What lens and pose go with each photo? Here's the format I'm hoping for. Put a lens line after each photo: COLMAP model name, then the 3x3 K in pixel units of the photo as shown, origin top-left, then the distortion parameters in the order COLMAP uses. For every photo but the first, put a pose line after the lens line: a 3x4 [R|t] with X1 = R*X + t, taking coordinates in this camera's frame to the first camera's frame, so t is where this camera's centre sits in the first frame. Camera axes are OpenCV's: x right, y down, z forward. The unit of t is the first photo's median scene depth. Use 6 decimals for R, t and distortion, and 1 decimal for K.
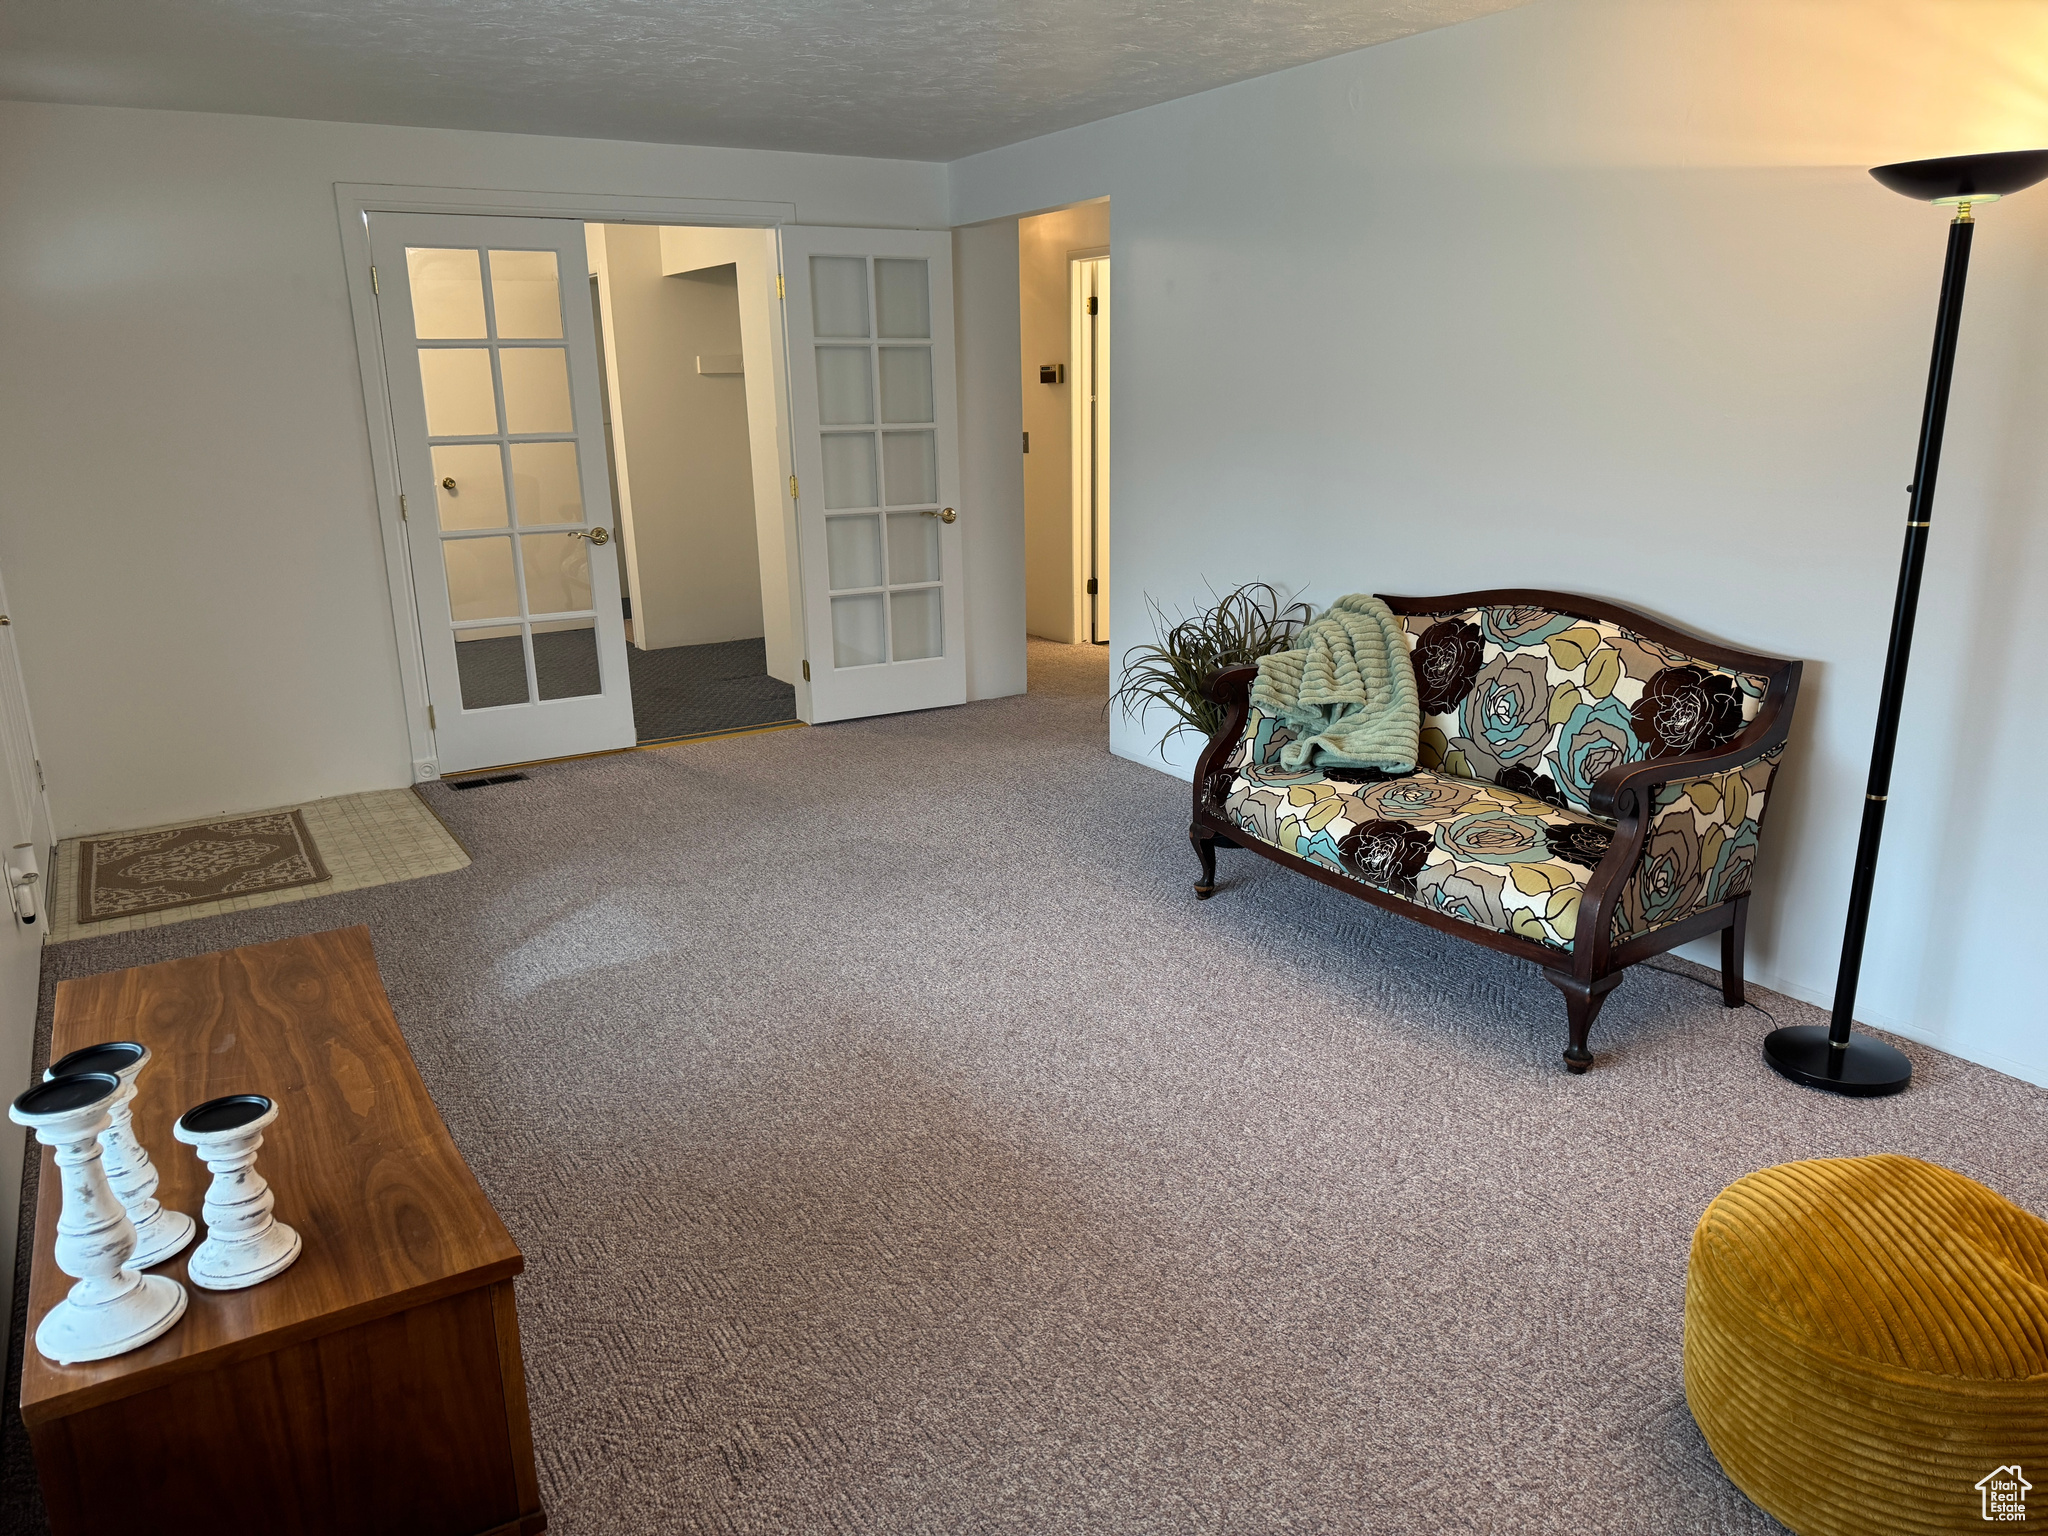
lens RADIAL K [[1425.9, 0, 1026.3], [0, 1425.9, 751.0], [0, 0, 1]] dist [0.013797, -0.008899]
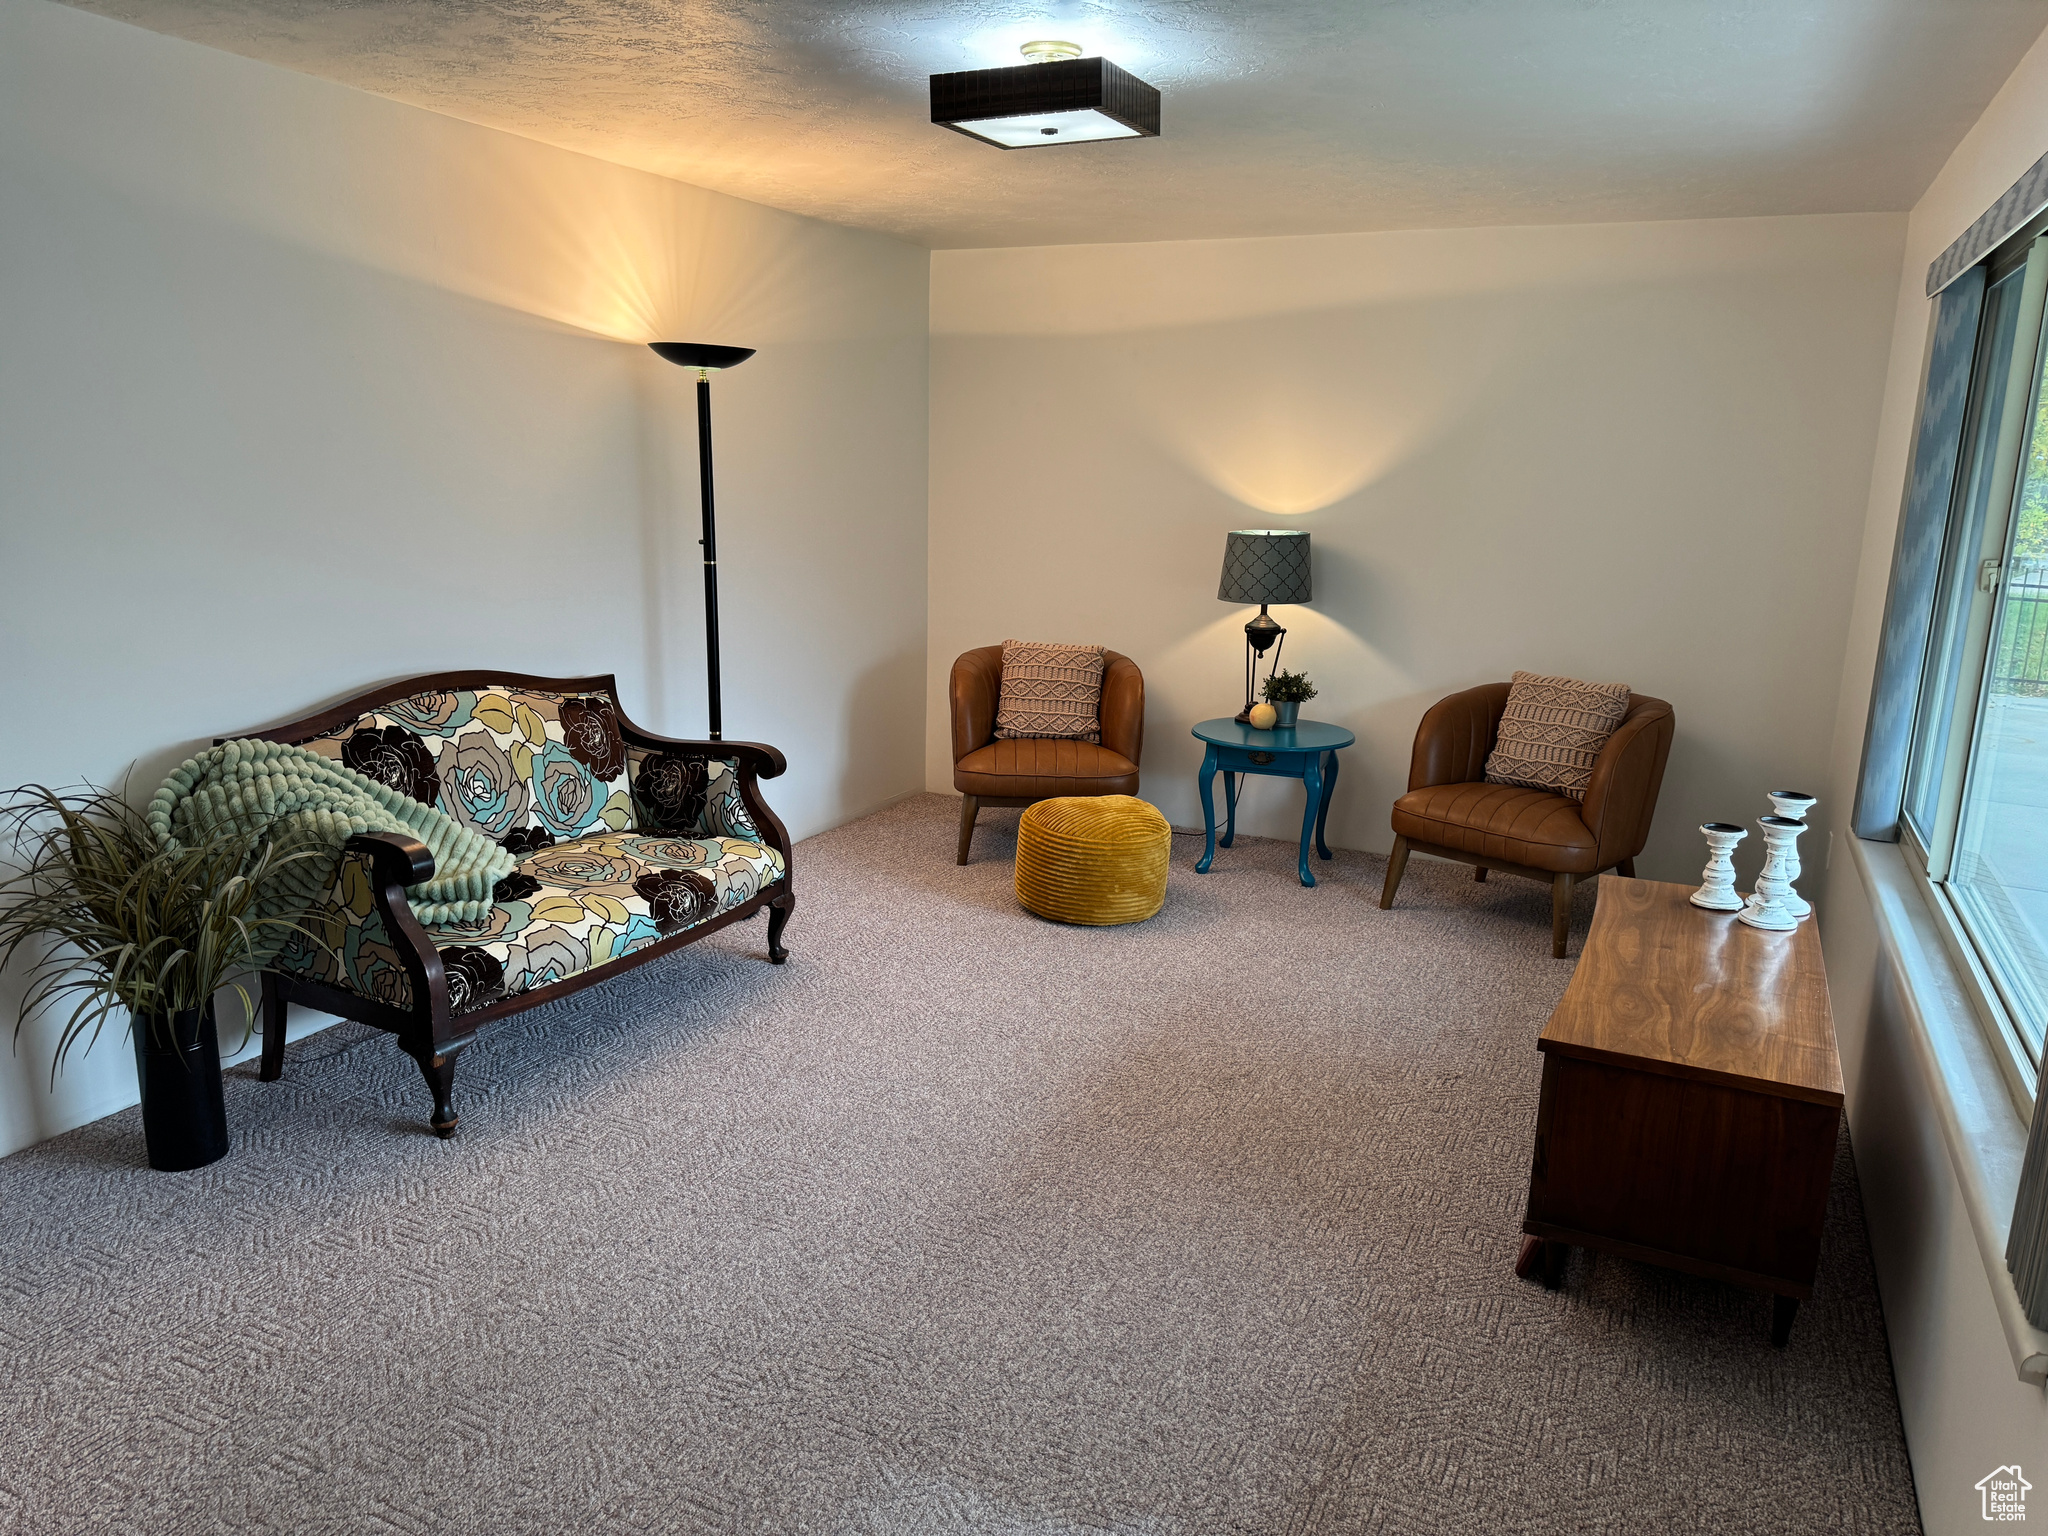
lens RADIAL K [[1425.9, 0, 1034.8], [0, 1425.9, 786.3], [0, 0, 1]] dist [0.013797, -0.008899]
pose [[-0.541775, -0.184625, 0.819996, -0.731349], [0.193710, 0.921890, 0.335551, -0.302014], [-0.817898, 0.340635, -0.463693, 1.166985]]
